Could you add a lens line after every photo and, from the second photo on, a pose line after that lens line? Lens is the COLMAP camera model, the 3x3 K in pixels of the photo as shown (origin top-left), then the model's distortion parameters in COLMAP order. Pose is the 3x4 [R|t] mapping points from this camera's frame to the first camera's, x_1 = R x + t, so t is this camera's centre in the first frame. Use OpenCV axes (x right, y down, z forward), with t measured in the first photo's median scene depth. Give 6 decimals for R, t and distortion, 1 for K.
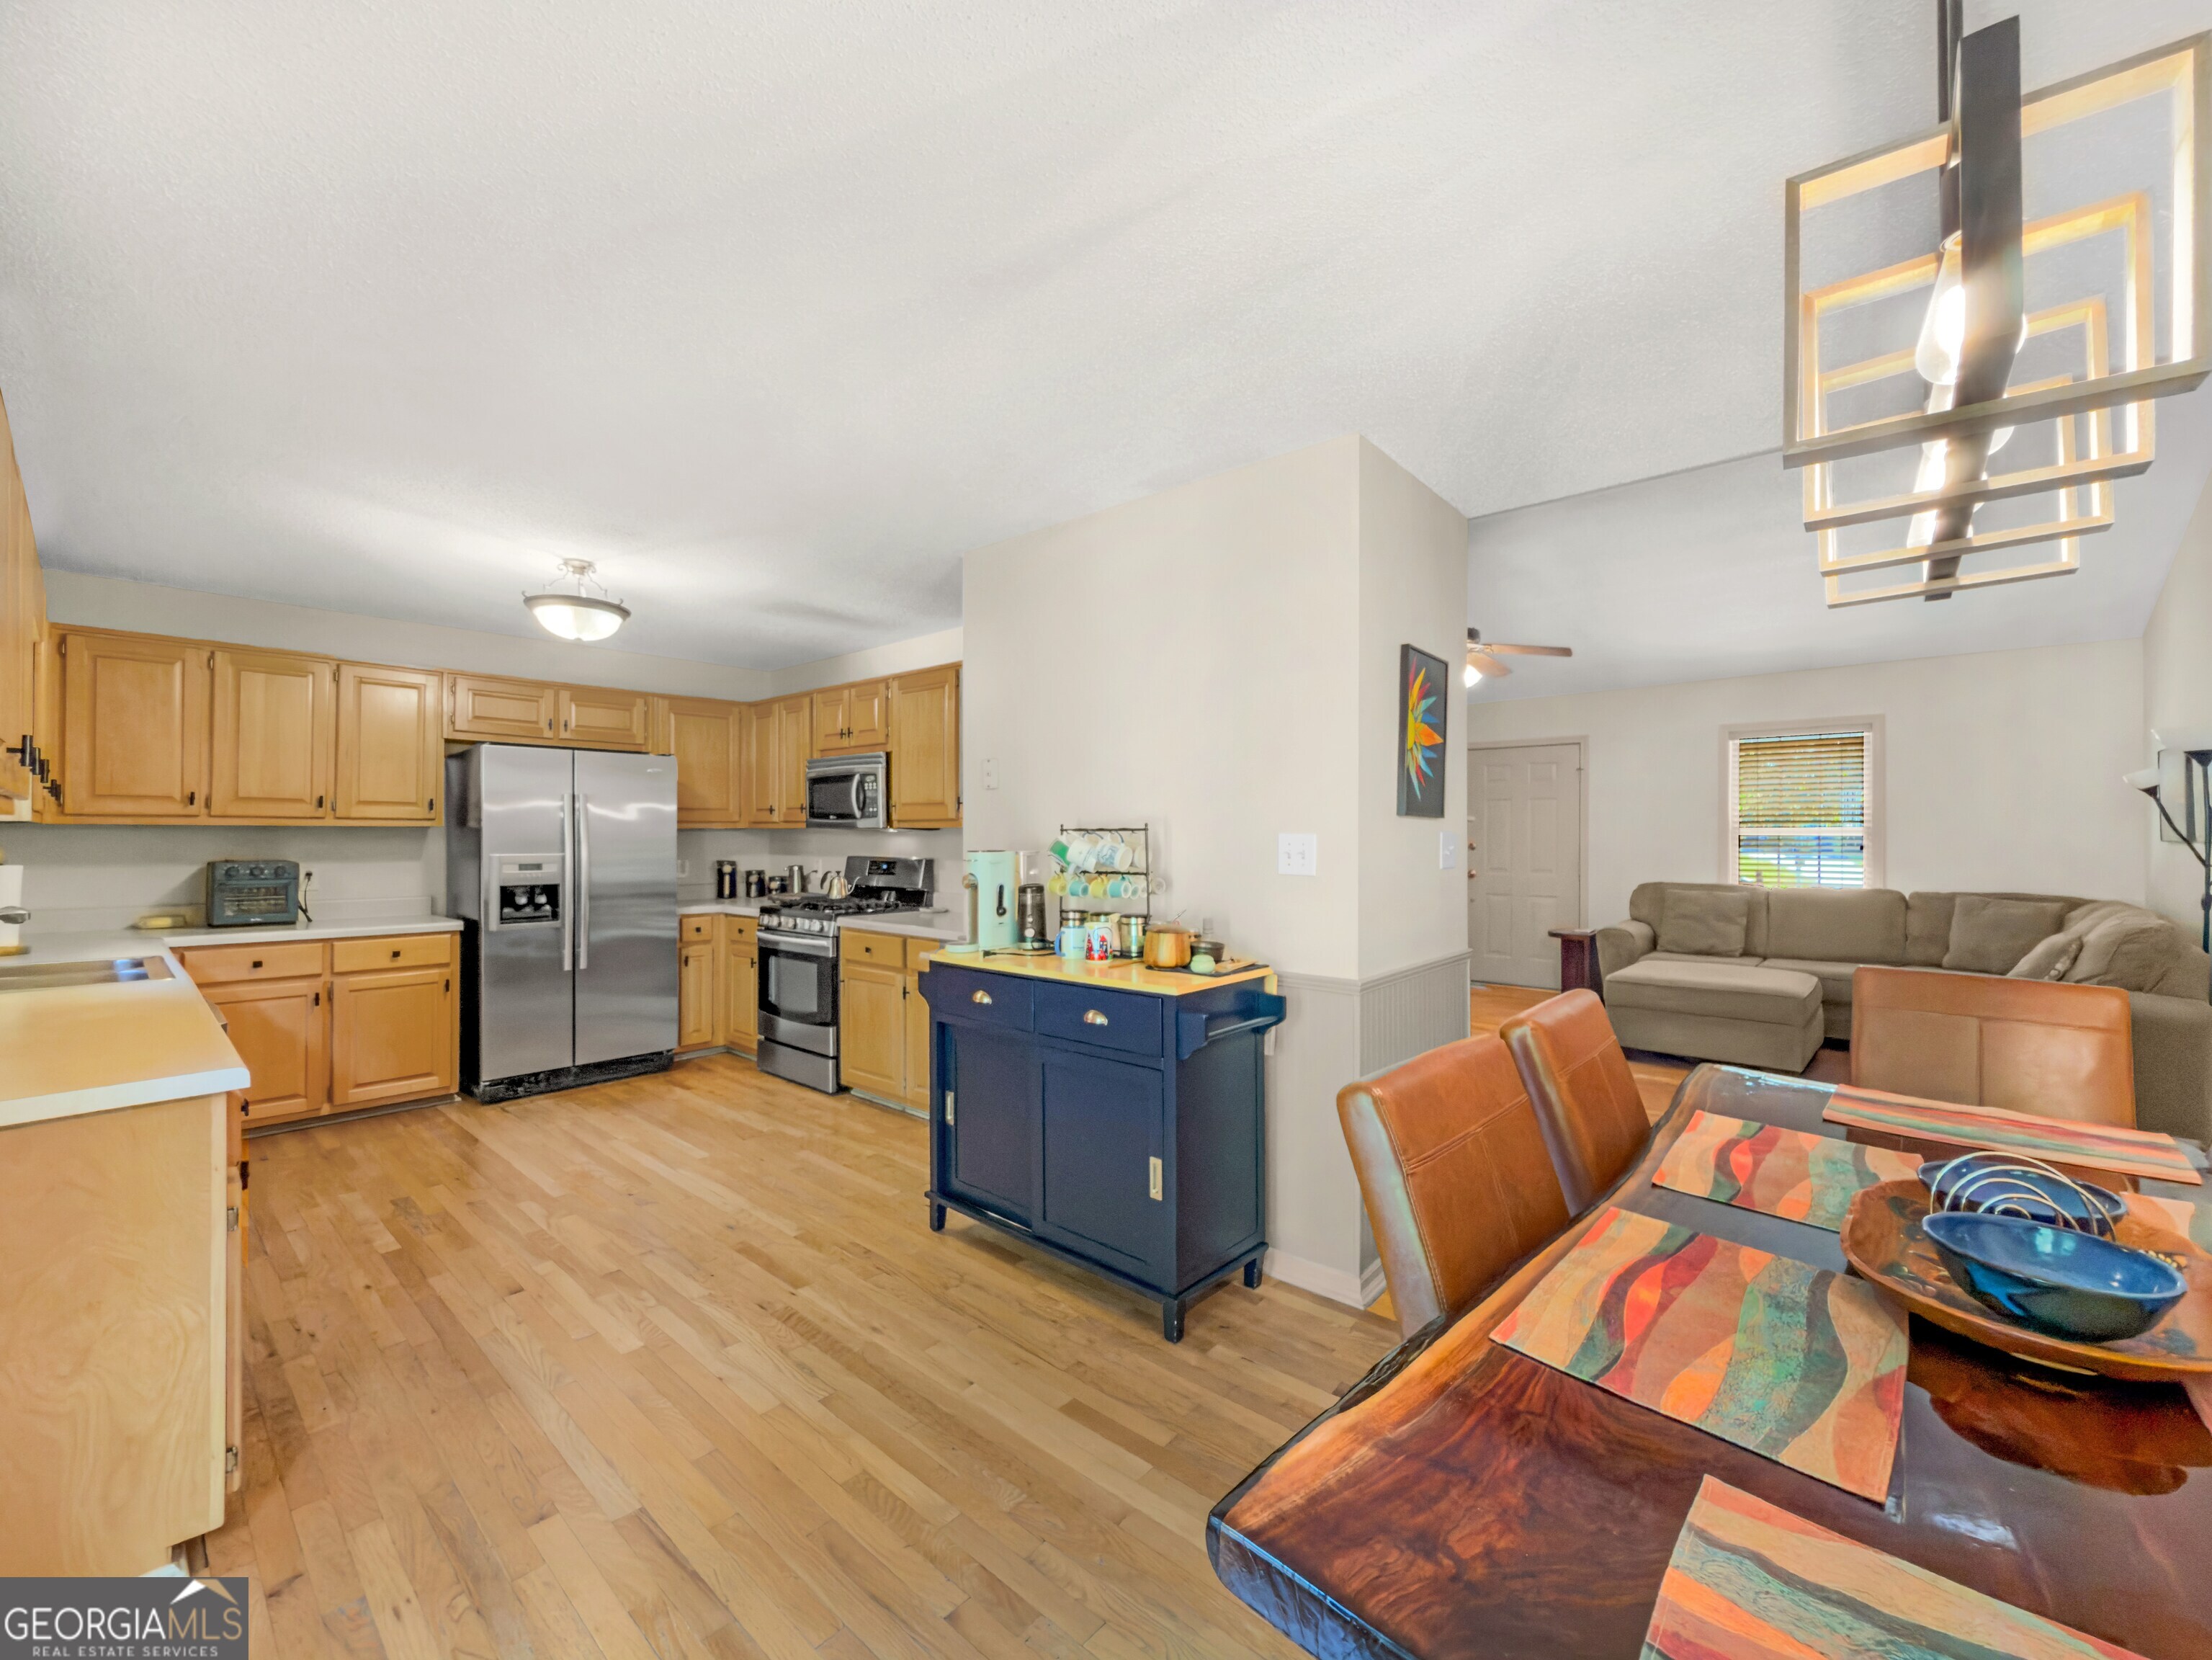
lens RADIAL K [[896.5, 0, 1091.5], [0, 896.5, 833.4], [0, 0, 1]] dist [-0.000886, 0.000036]
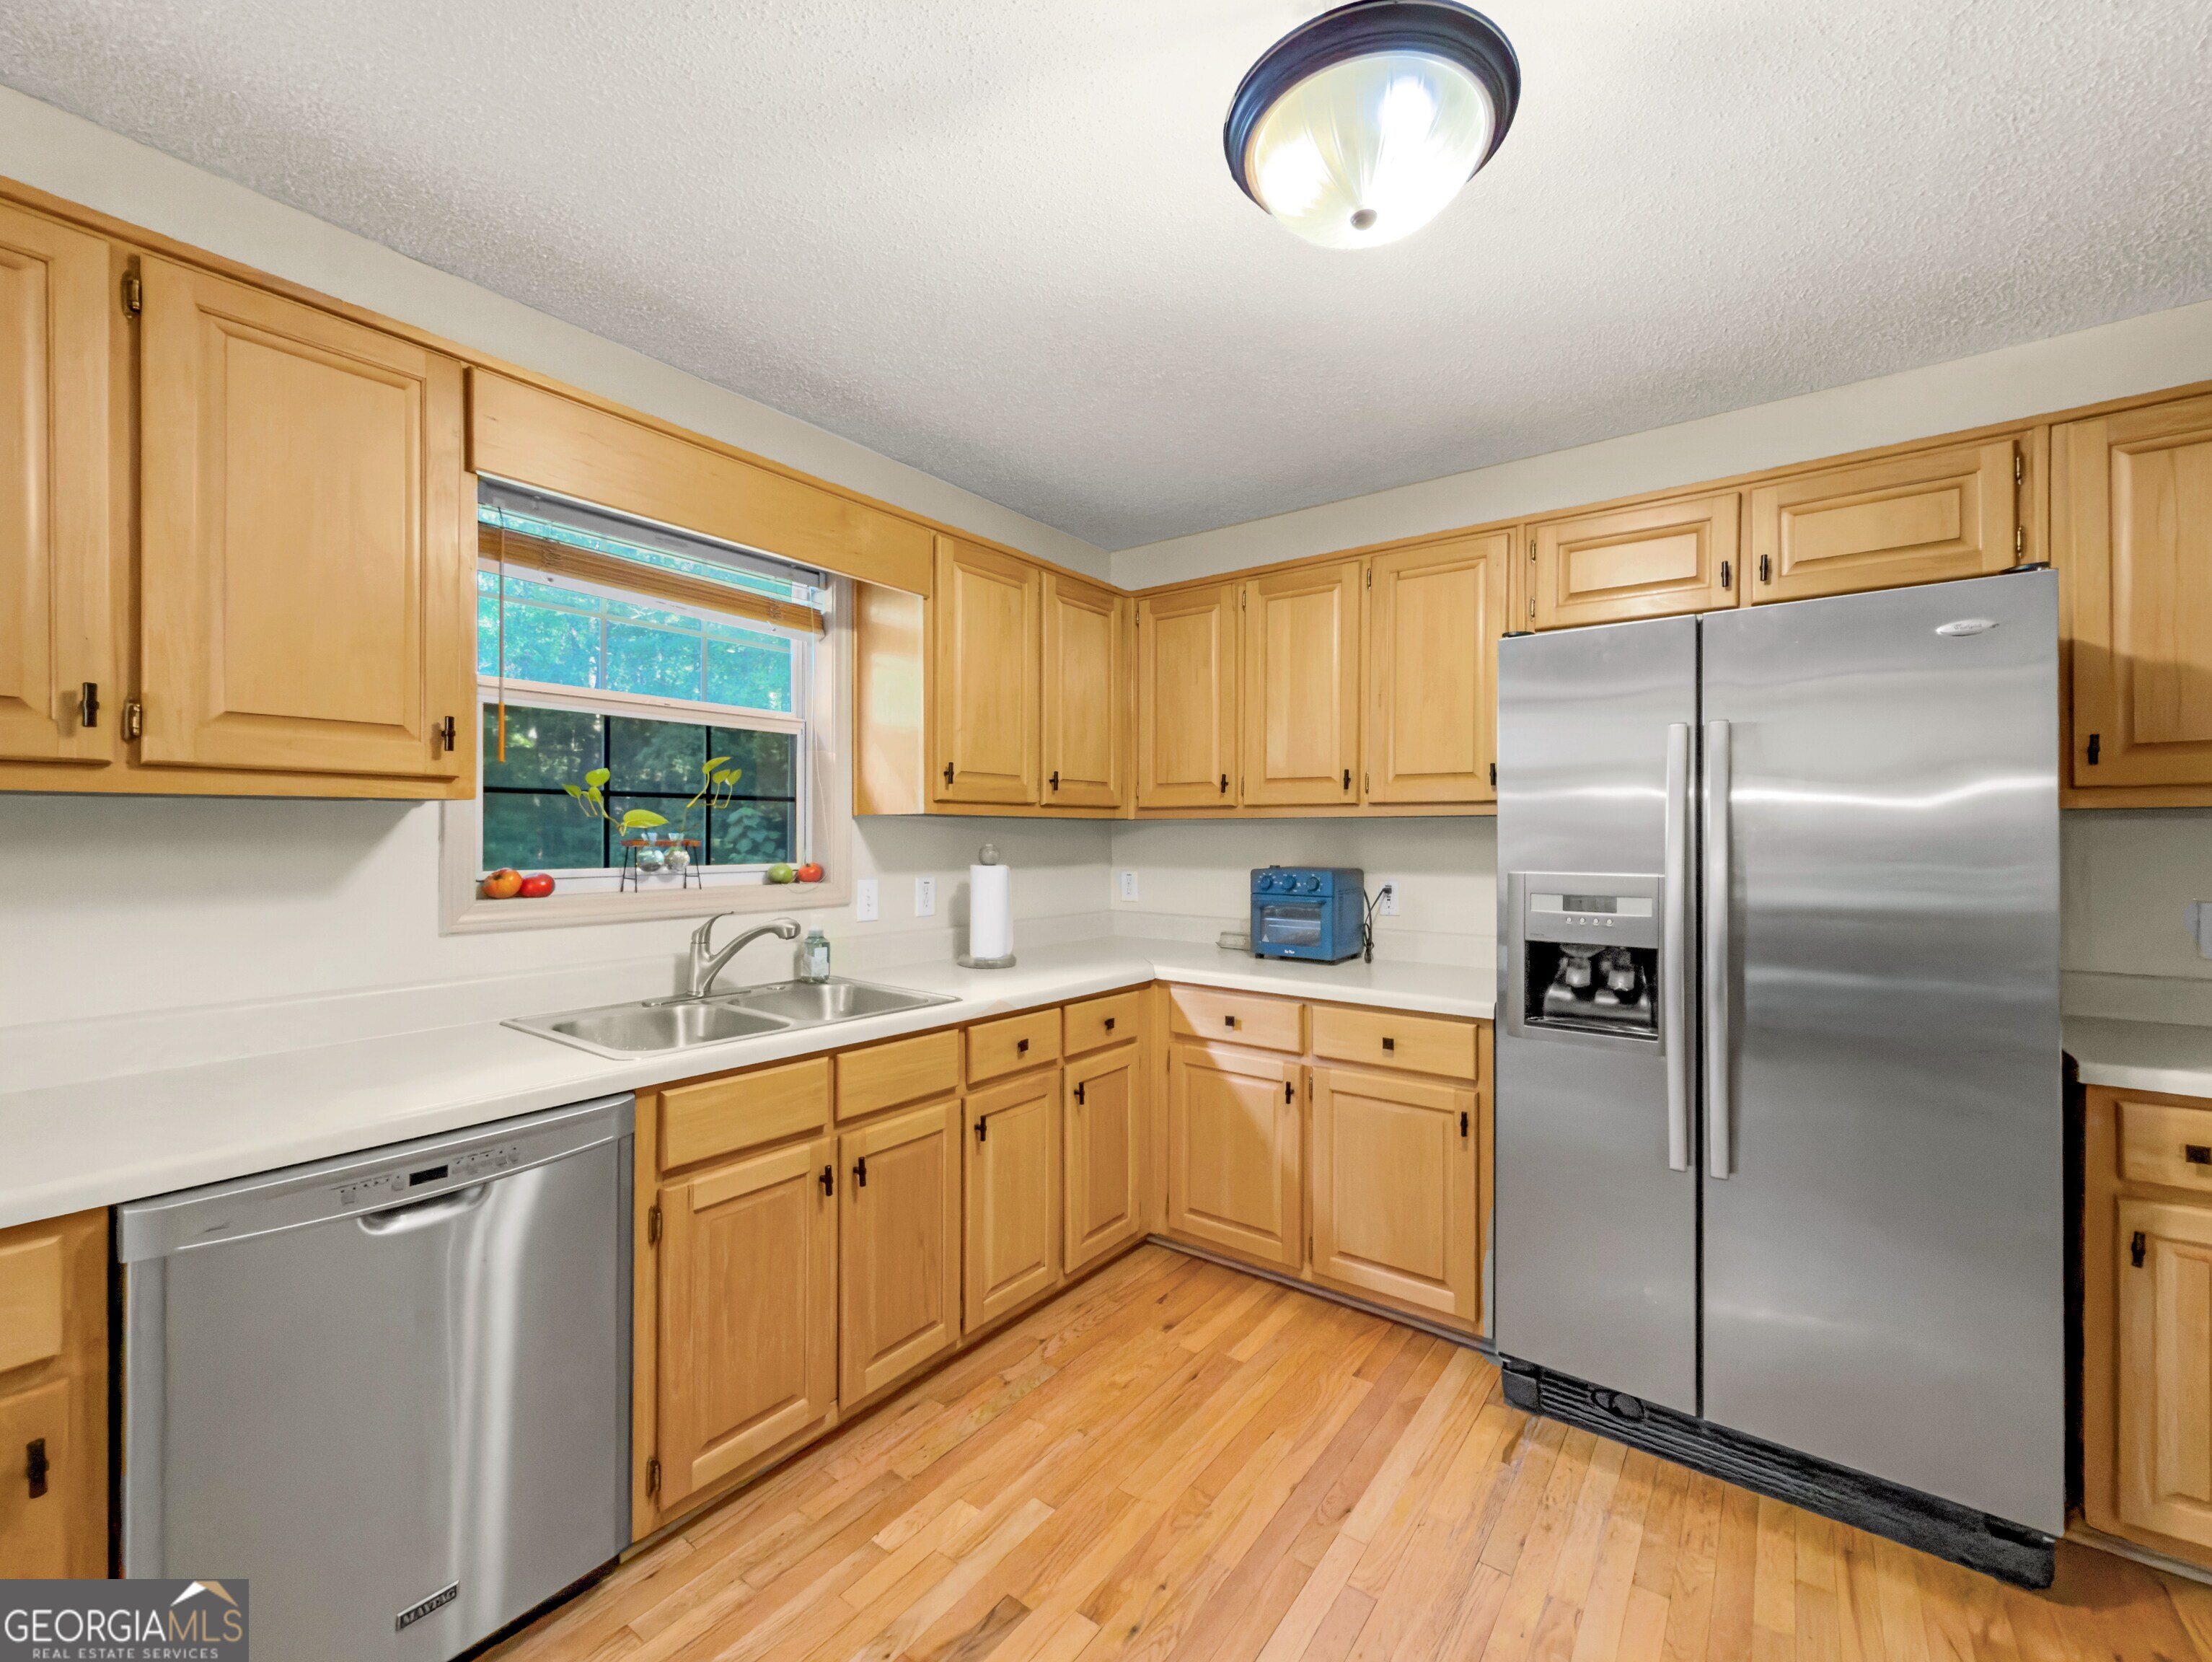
lens RADIAL K [[910.4, 0, 1154.7], [0, 910.4, 830.0], [0, 0, 1]] dist [-0.000188, -0.000187]
pose [[0.097596, -0.007326, -0.995199, -0.251468], [0.001086, 0.999973, -0.007255, 0.006184], [0.995226, -0.000372, 0.097601, 0.895924]]
